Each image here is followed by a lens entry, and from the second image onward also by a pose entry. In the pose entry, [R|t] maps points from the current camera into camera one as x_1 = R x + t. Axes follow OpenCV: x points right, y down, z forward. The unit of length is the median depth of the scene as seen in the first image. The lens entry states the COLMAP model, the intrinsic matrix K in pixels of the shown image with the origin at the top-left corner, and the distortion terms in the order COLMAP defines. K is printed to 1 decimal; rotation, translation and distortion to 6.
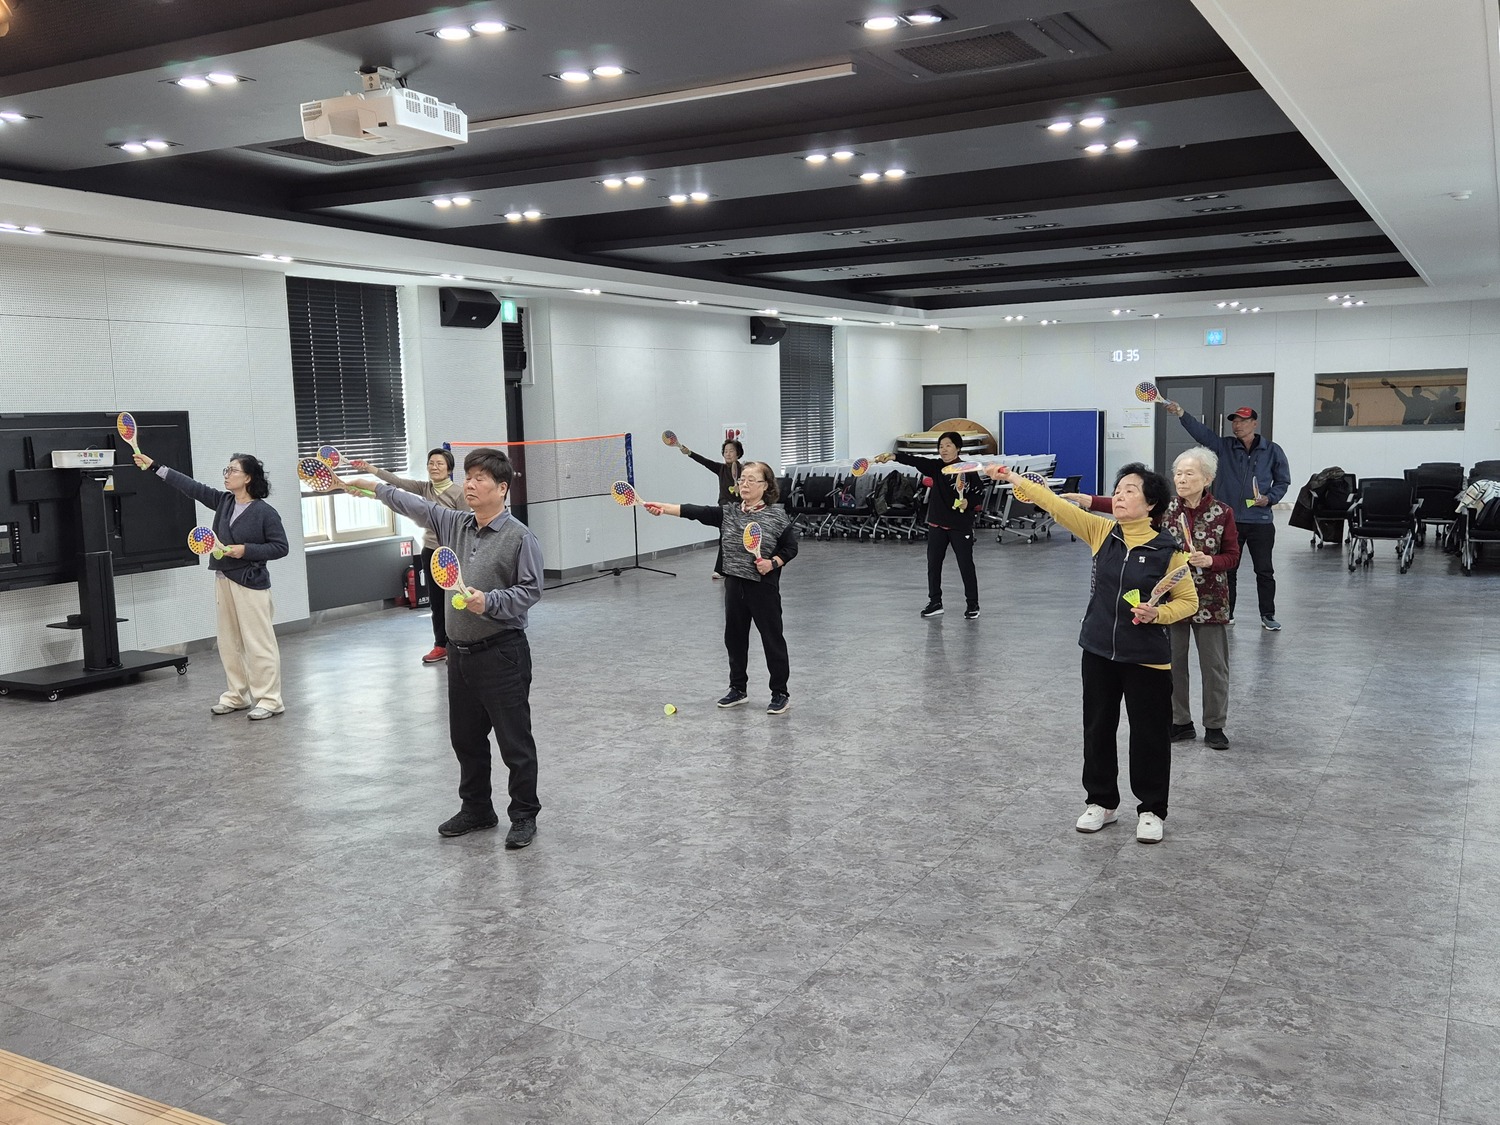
lens RADIAL K [[1348.3, 0, 738.1], [0, 1348.3, 571.4], [0, 0, 1]] dist [0.091338, -0.094261]
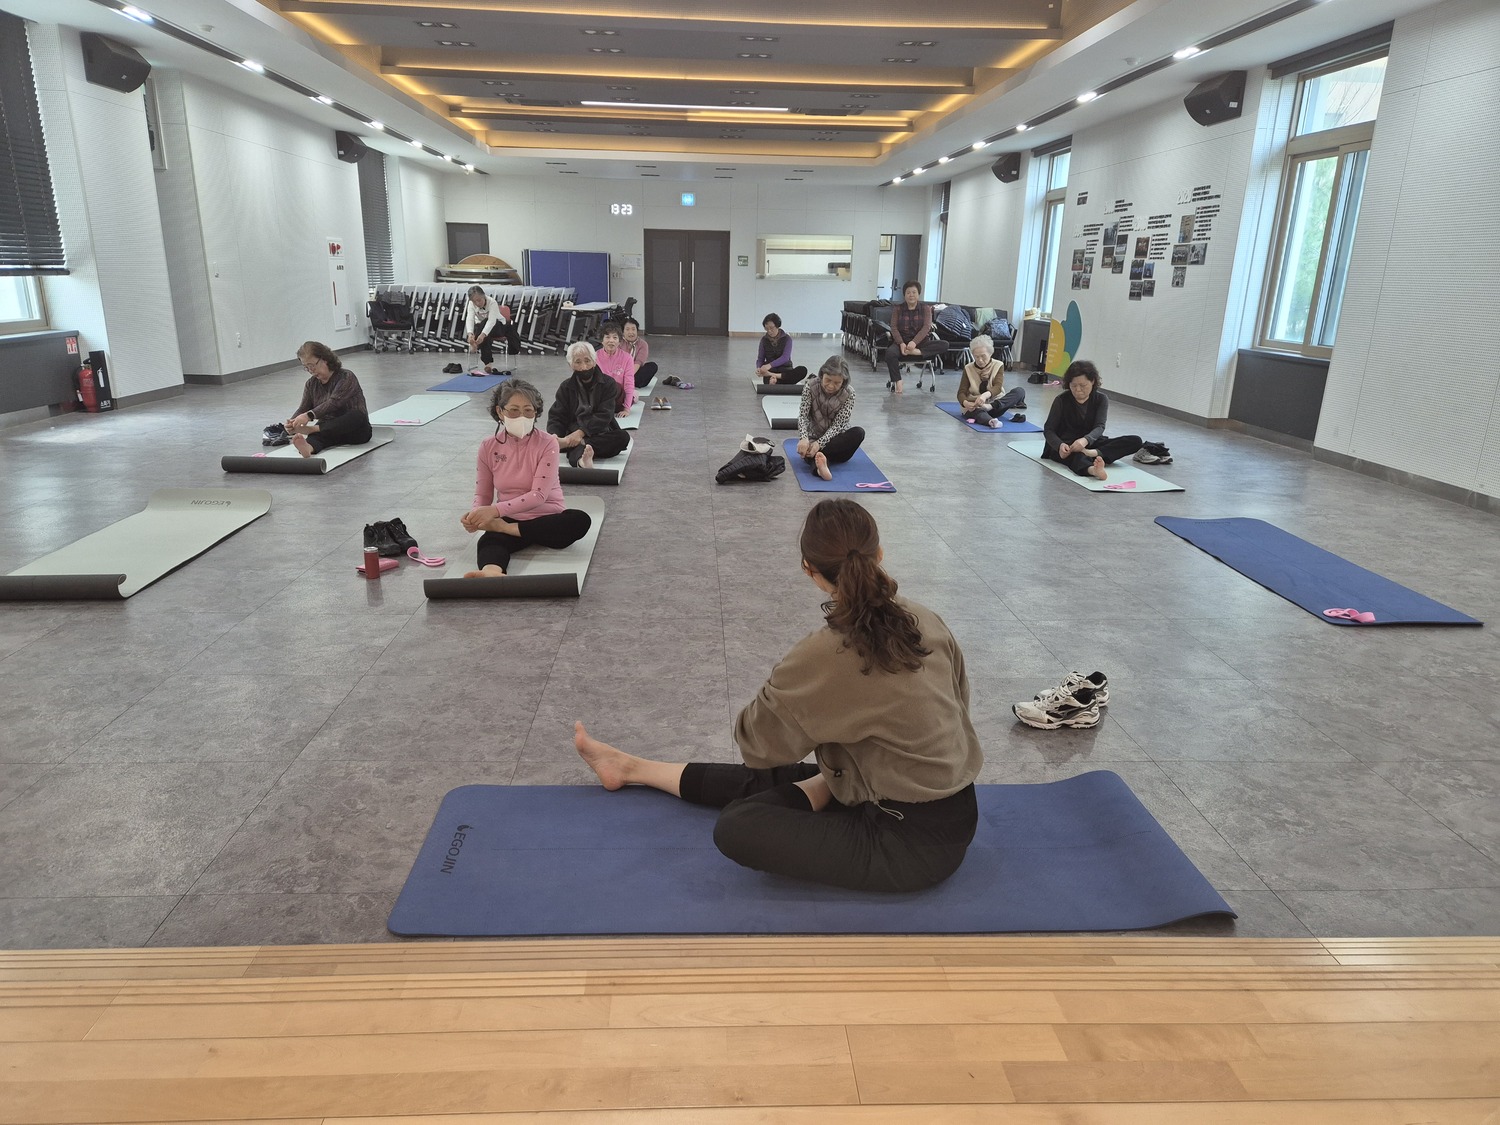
lens RADIAL K [[1007.4, 0, 750.0], [0, 1007.4, 562.5], [0, 0, 1]] dist [0.079935, -0.054591]
pose [[0.844845, -0.106300, 0.524345, -0.542938], [0.023955, 0.986596, 0.161416, 0.056350], [-0.534475, -0.123811, 0.836067, 0.422678]]
